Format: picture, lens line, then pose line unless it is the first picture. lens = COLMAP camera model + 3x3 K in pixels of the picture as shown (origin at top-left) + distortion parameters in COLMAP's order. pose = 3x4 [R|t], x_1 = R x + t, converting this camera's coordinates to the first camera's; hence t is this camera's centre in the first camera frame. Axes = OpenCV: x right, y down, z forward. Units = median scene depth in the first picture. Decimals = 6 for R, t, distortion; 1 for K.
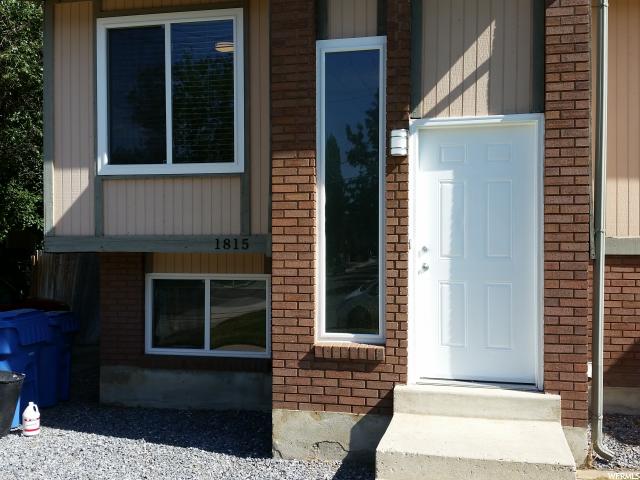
lens RADIAL K [[713.9, 0, 320.0], [0, 713.9, 240.0], [0, 0, 1]] dist [0.196872, -0.555223]
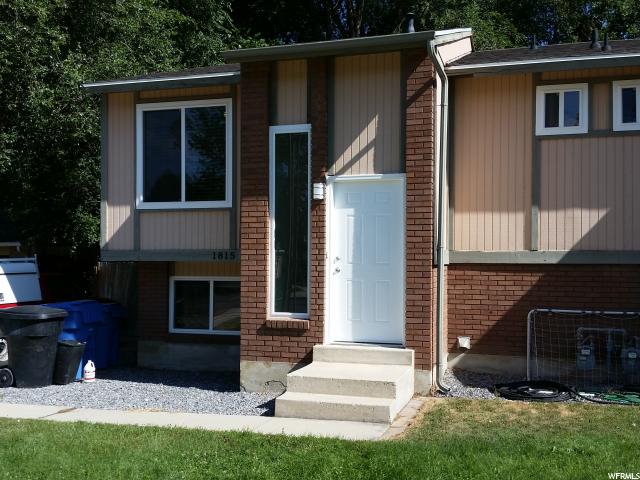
lens RADIAL K [[682.7, 0, 320.0], [0, 682.7, 240.0], [0, 0, 1]] dist [0.184565, -0.439945]
pose [[0.997715, 0.000564, -0.067557, 0.207576], [-0.002126, 0.999732, -0.023050, 0.006729], [0.067526, 0.023141, 0.997449, -0.484214]]
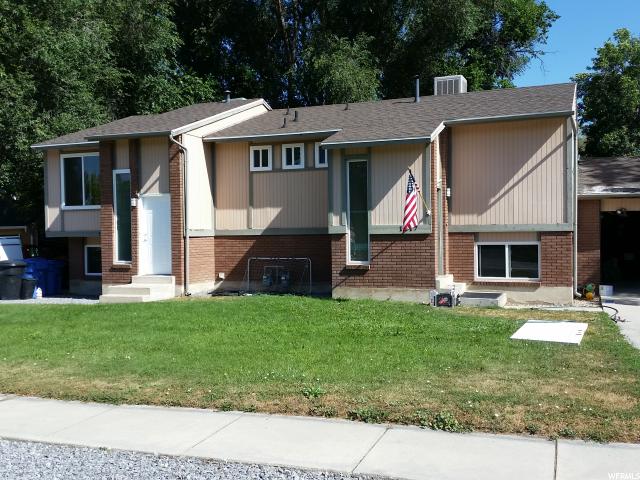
lens RADIAL K [[682.7, 0, 320.0], [0, 682.7, 240.0], [0, 0, 1]] dist [0.184565, -0.439945]
pose [[0.989669, -0.012100, -0.142859, 1.354426], [0.014436, 0.999778, 0.015331, 0.001989], [0.142641, -0.017235, 0.989624, -1.939090]]
